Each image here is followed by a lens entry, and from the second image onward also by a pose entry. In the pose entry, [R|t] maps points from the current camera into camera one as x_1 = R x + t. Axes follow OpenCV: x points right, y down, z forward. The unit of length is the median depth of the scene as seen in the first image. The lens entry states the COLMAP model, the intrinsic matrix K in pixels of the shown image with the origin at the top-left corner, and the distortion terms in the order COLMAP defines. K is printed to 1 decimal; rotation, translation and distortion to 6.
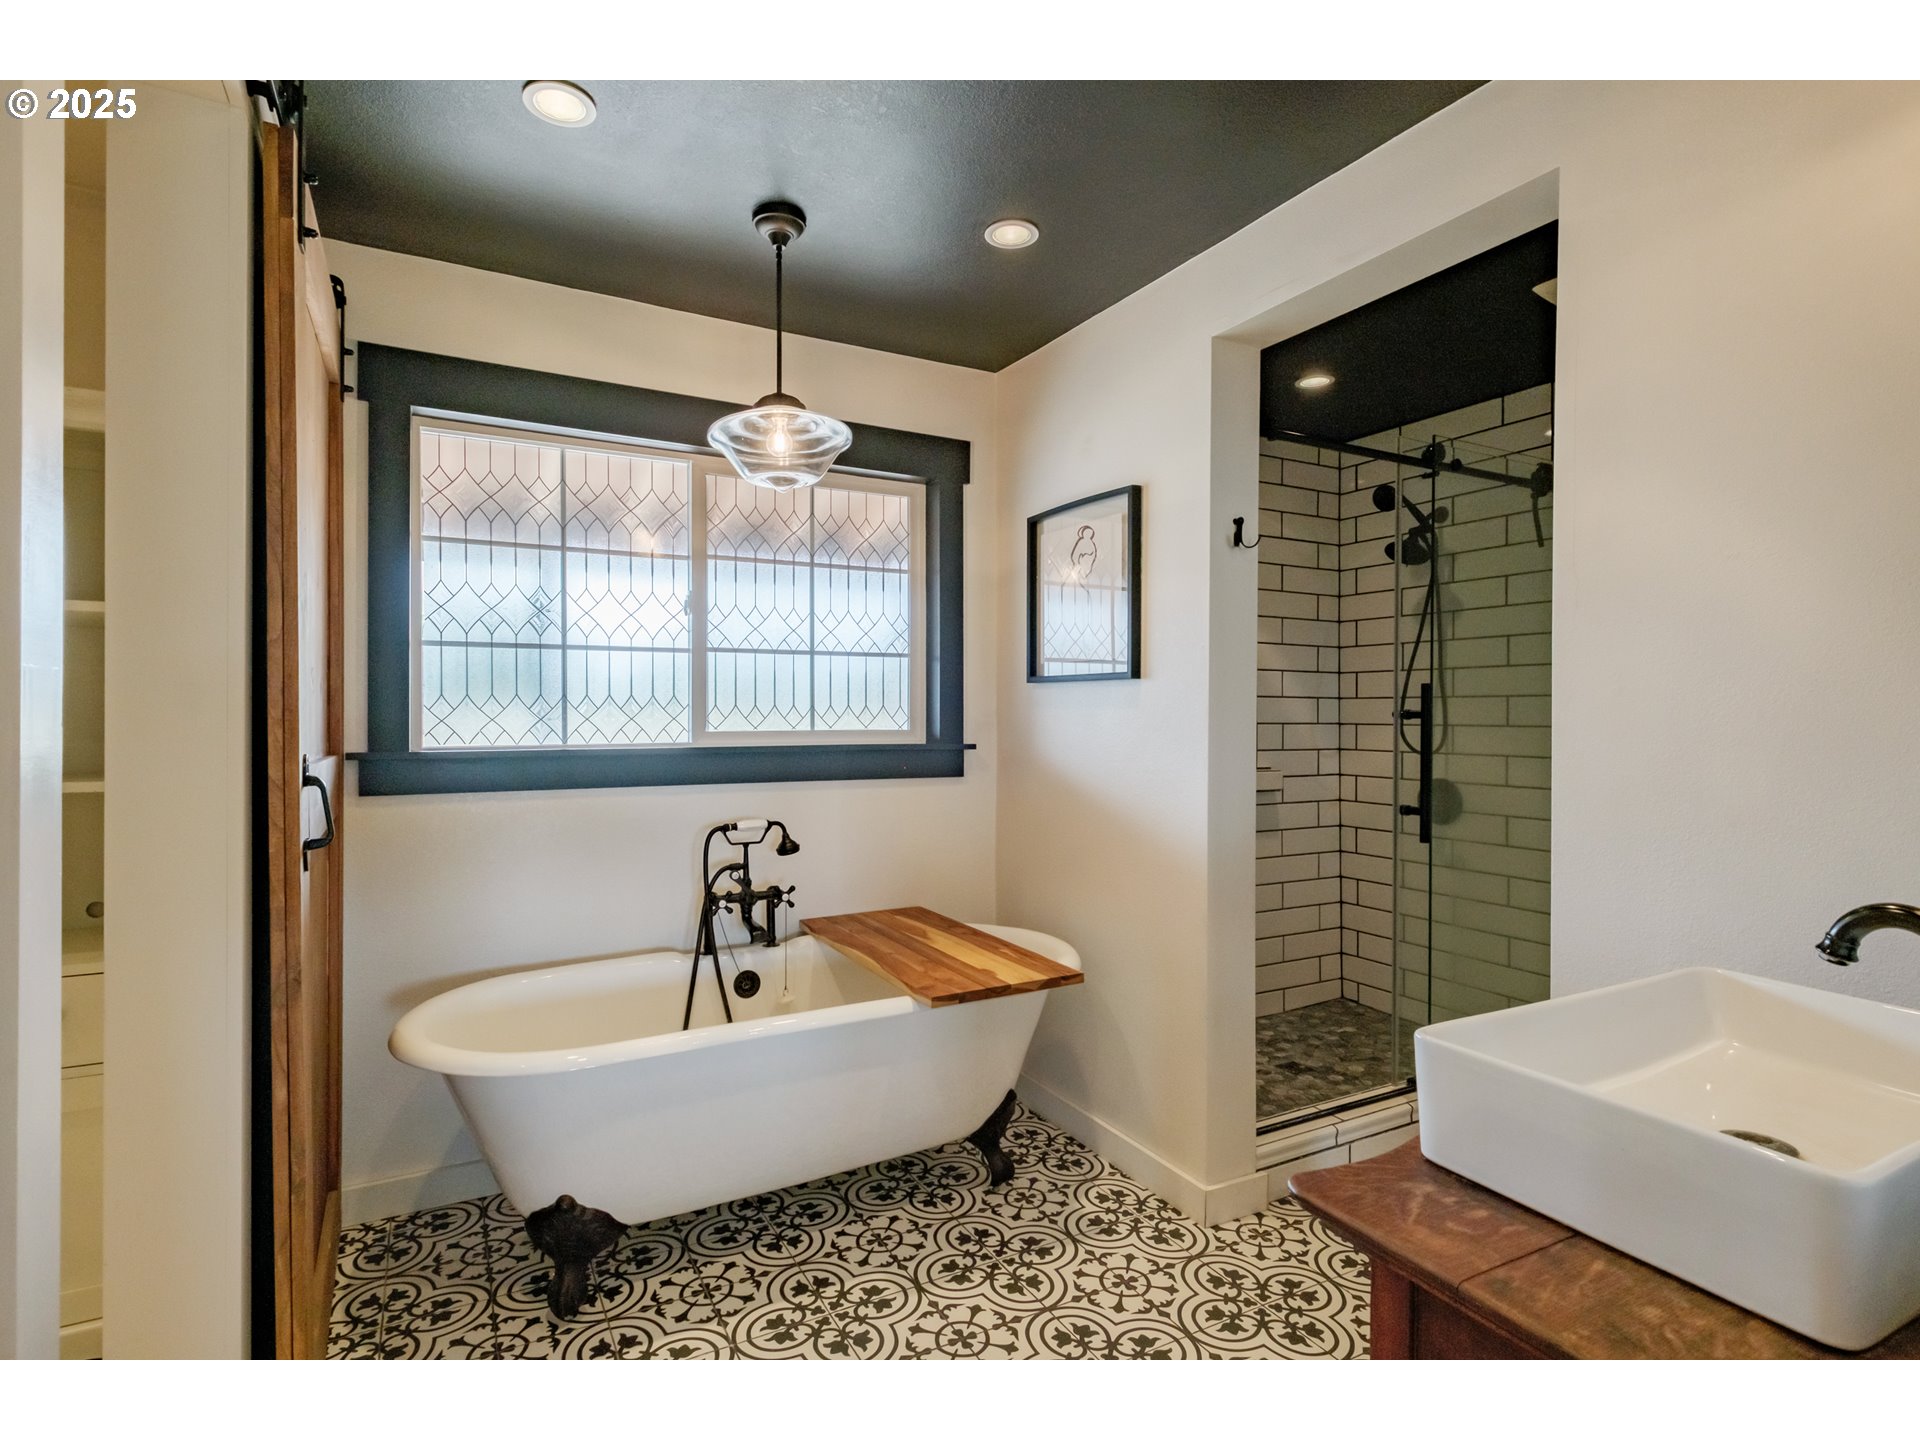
lens RADIAL K [[933.6, 0, 960.0], [0, 933.6, 720.0], [0, 0, 1]] dist [0.004252, -0.000492]
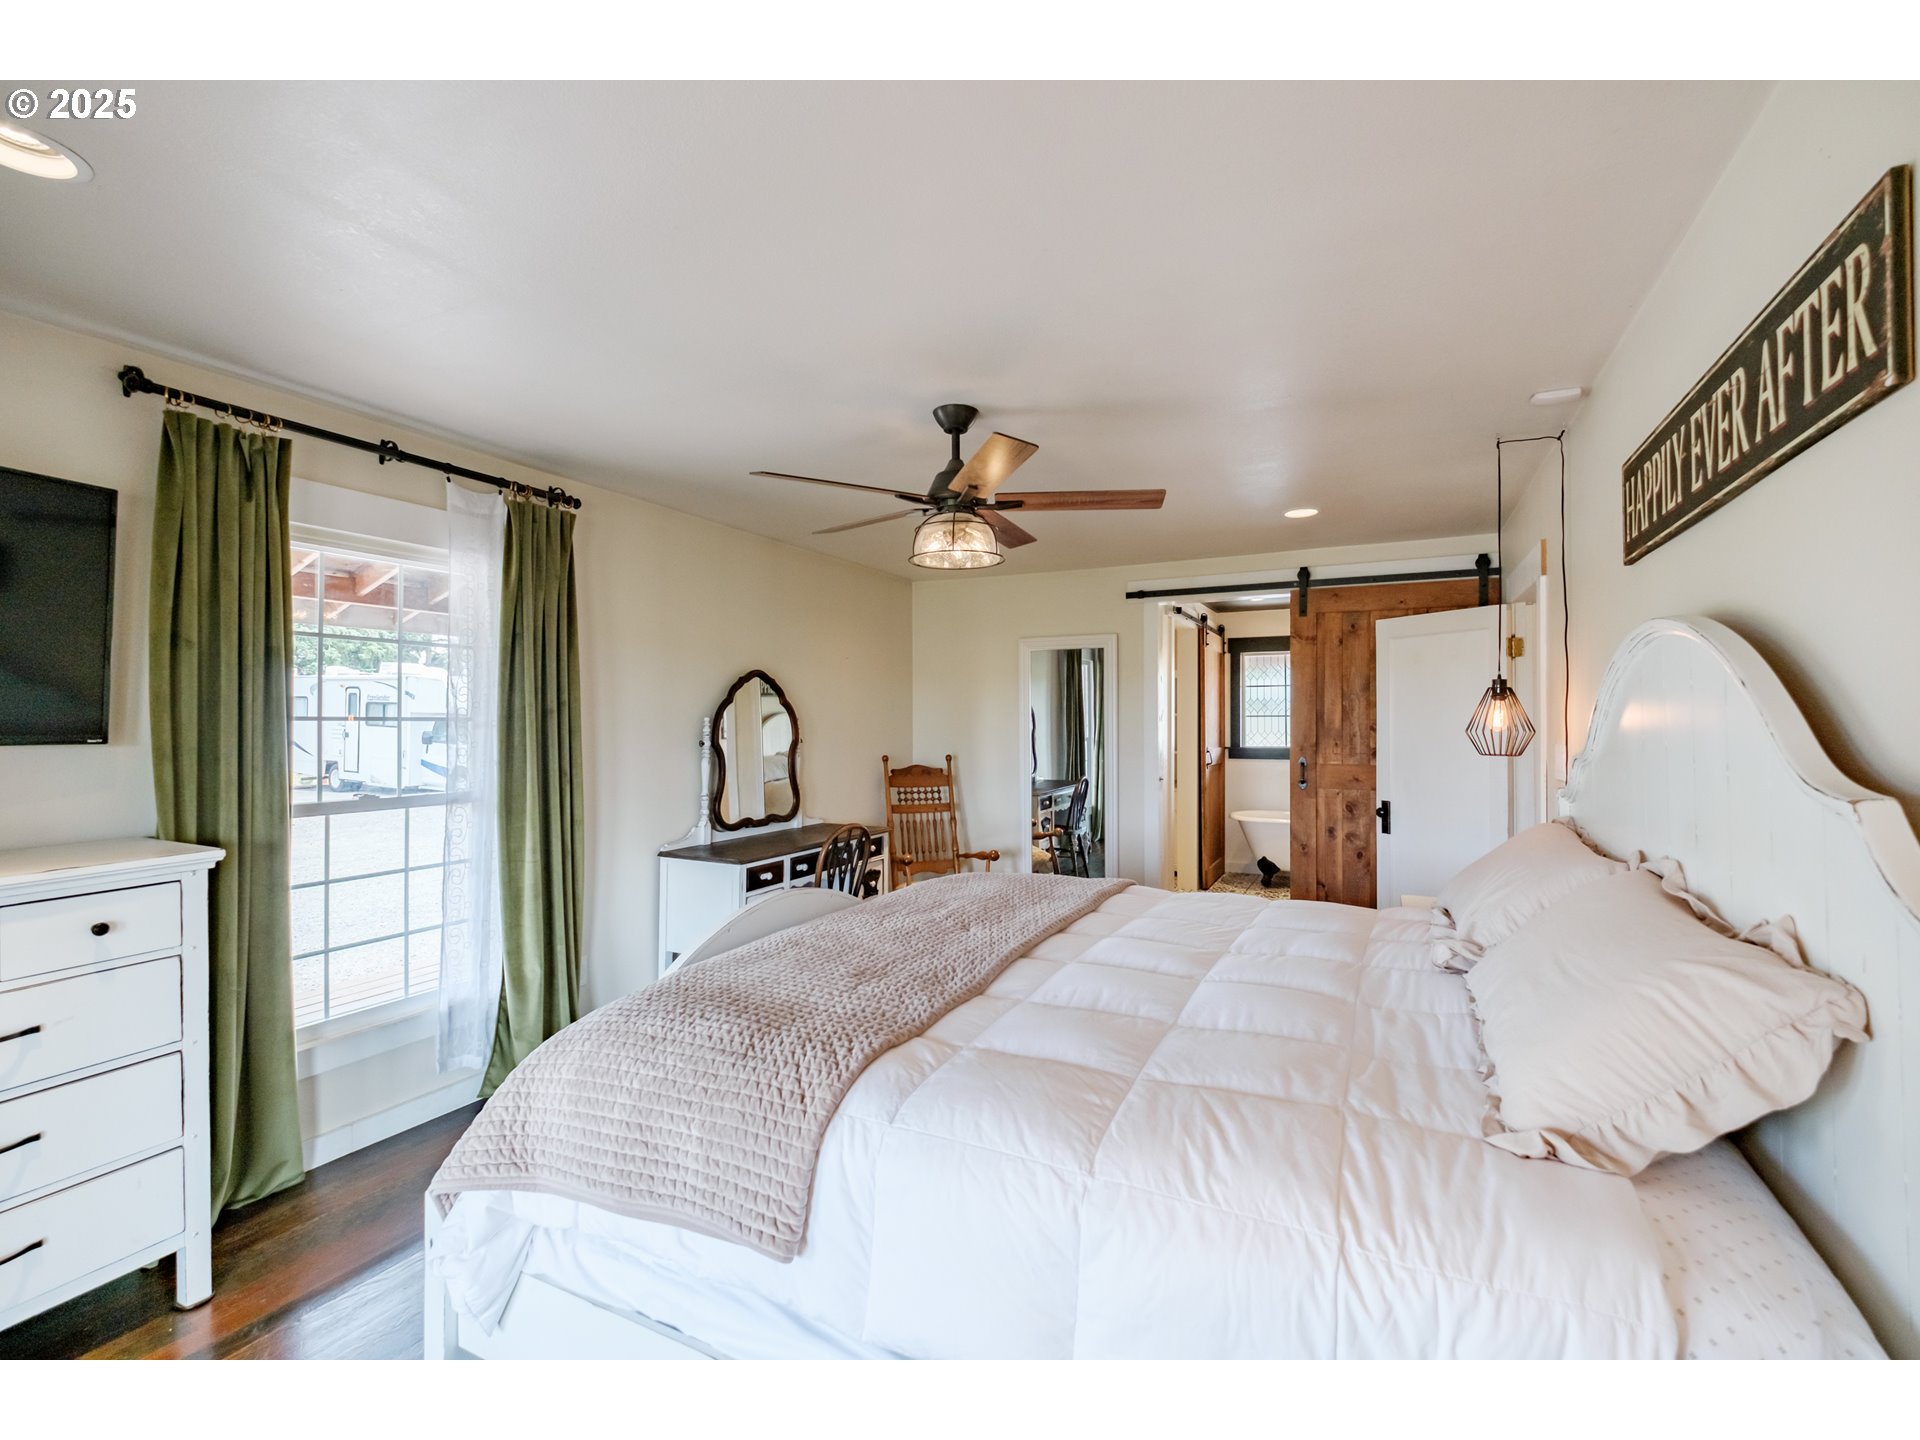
lens RADIAL K [[859.2, 0, 954.7], [0, 859.2, 717.0], [0, 0, 1]] dist [-0.001135, 0.000054]
pose [[0.562509, -0.004943, -0.826776, 1.679190], [-0.003136, 0.999962, -0.008112, -0.059844], [0.826785, 0.007155, 0.562472, -1.953327]]
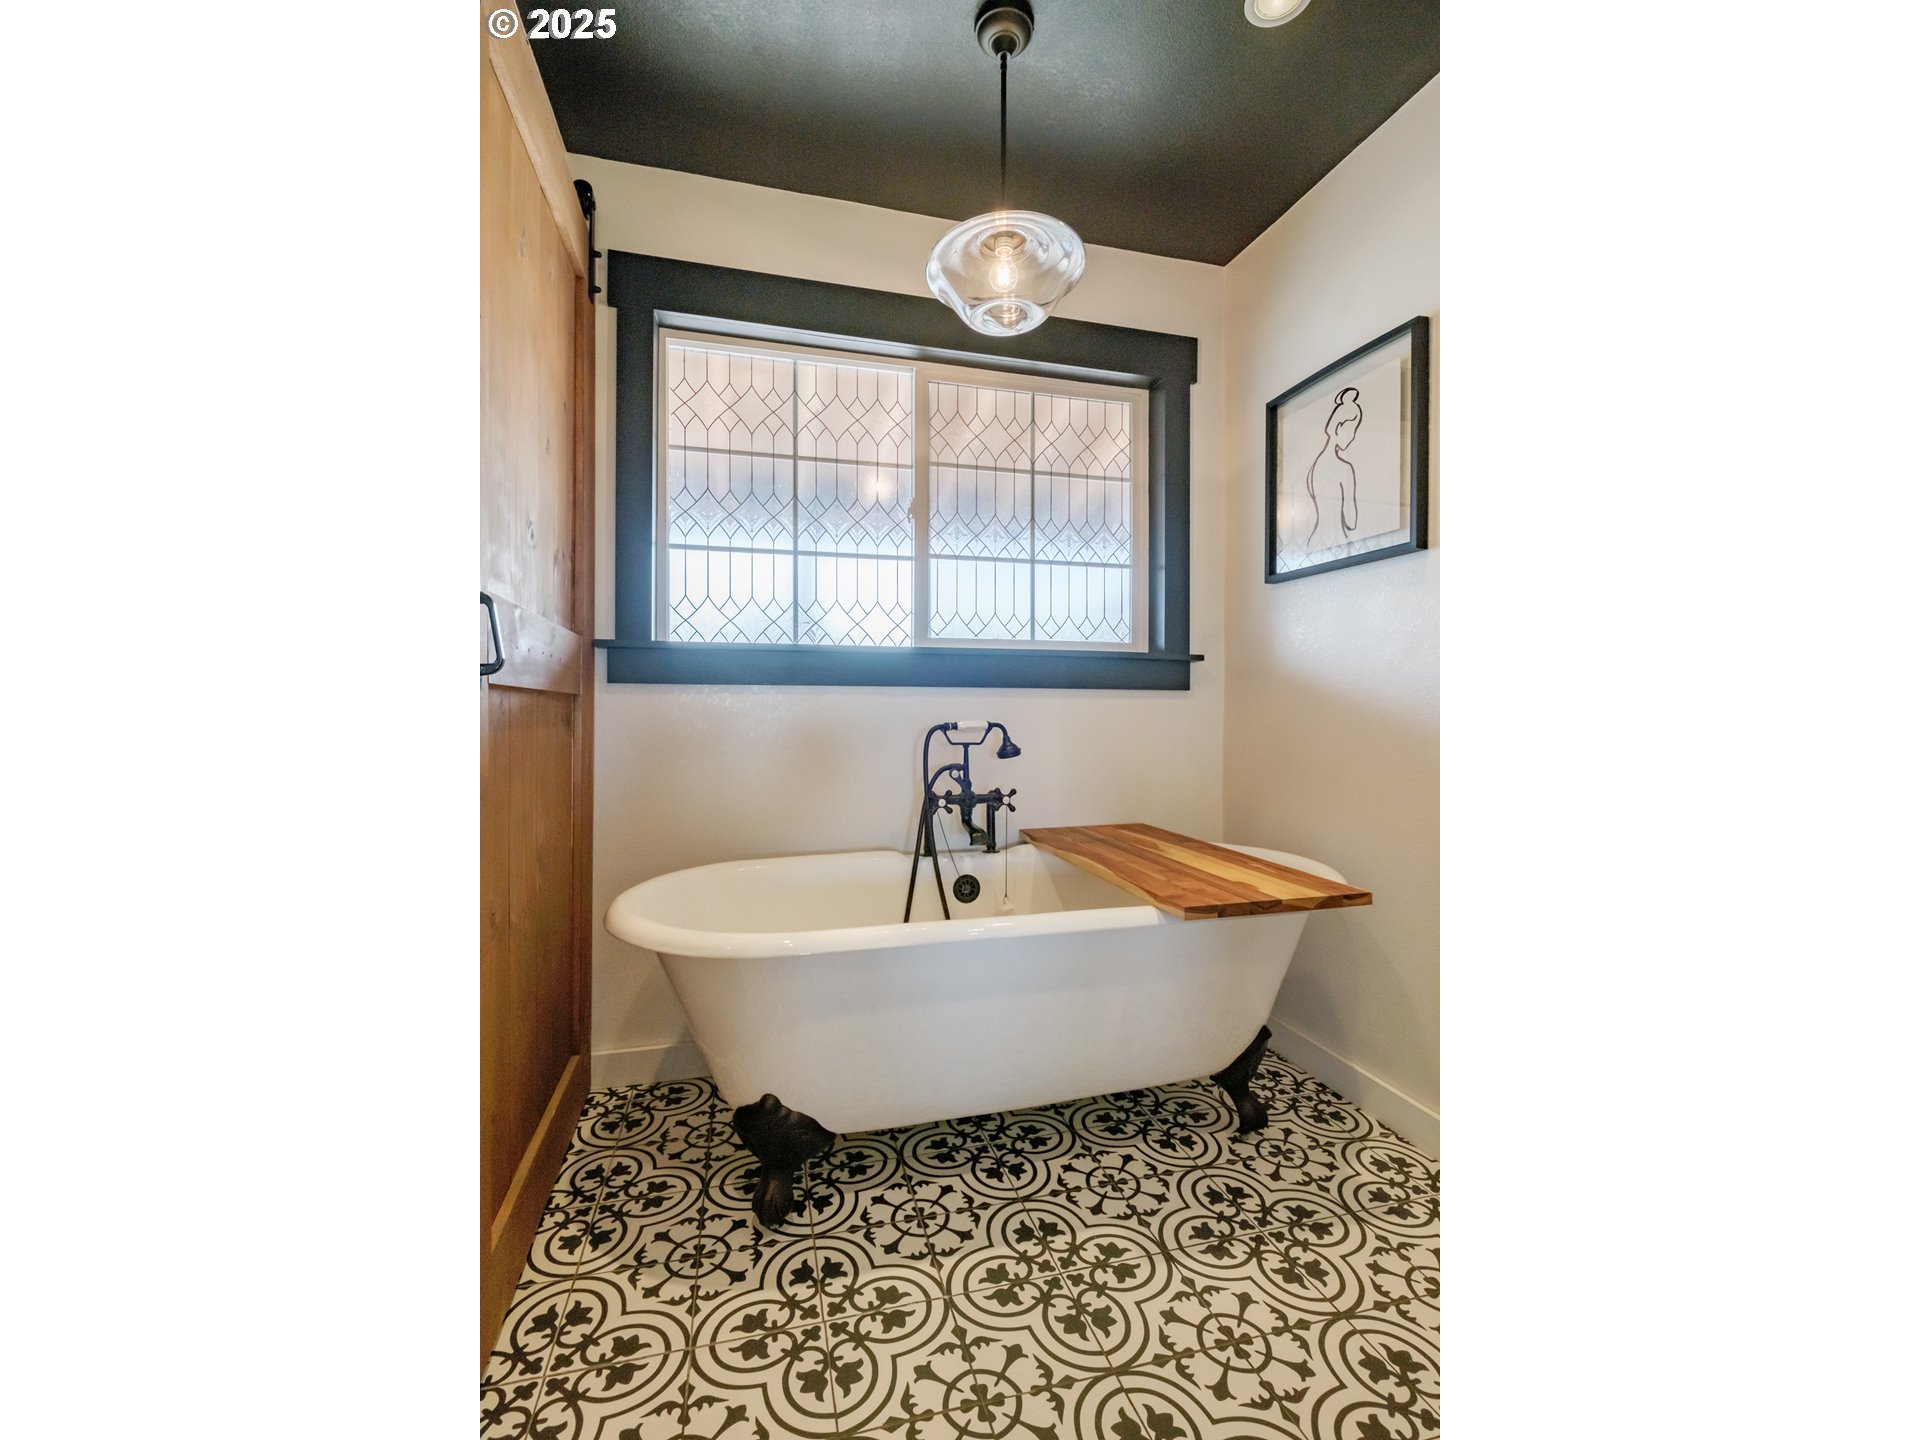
lens RADIAL K [[724.8, 0, 960.0], [0, 724.8, 720.0], [0, 0, 1]] dist [-0.014027, 0.000116]
pose [[0.971788, 0.004617, -0.235809, -0.069726], [-0.003651, 0.999983, 0.004536, 0.124325], [0.235826, -0.003547, 0.971789, 0.321091]]
